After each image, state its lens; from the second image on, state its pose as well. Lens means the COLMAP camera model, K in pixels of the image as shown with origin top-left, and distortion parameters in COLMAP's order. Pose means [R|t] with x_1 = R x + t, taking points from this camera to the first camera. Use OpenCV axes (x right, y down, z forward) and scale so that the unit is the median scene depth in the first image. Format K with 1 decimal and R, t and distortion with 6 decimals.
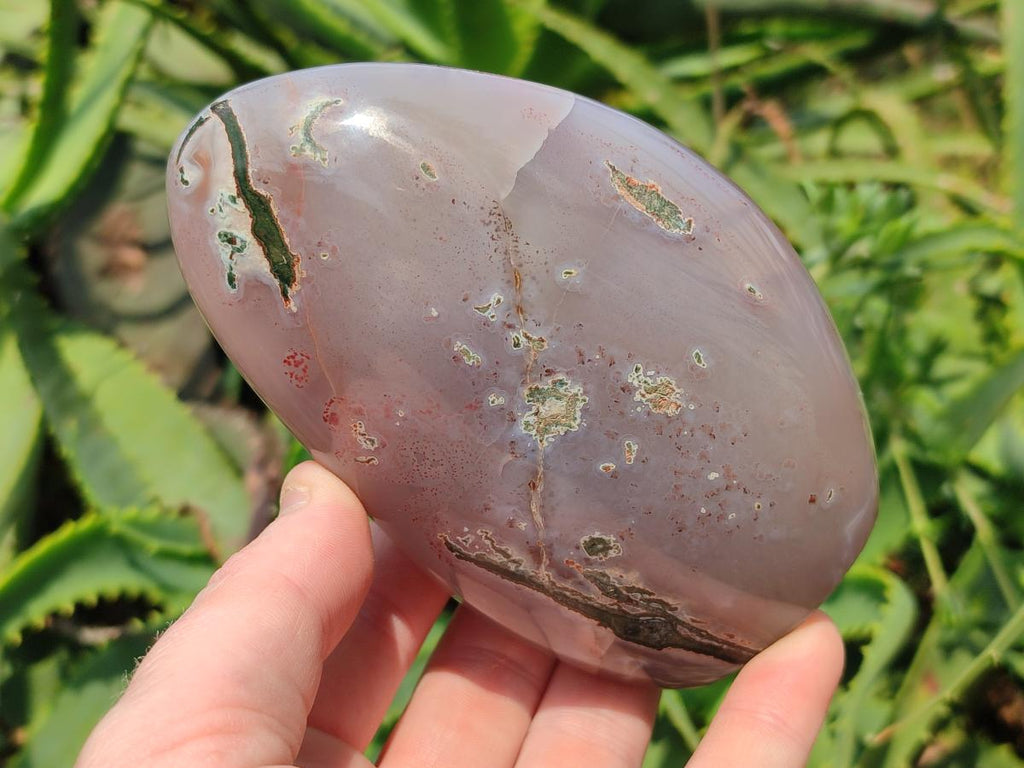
lens RADIAL K [[1560.7, 0, 510.7], [0, 1560.7, 384.3], [0, 0, 1]] dist [0.165356, 0.000000]
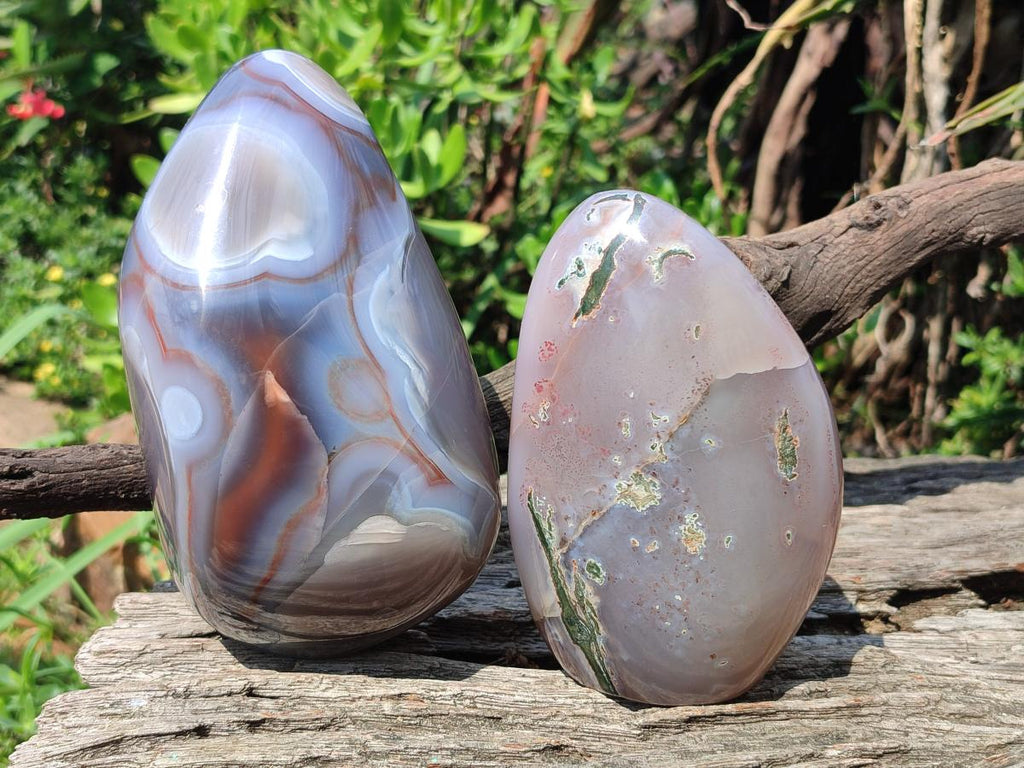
lens RADIAL K [[1560.7, 0, 514.1], [0, 1560.7, 384.7], [0, 0, 1]] dist [0.165356, 0.000000]
pose [[0.664435, 0.744150, -0.069041, -0.026265], [-0.735117, 0.667411, 0.119019, -0.147256], [0.134647, -0.028327, 0.990489, -0.540225]]
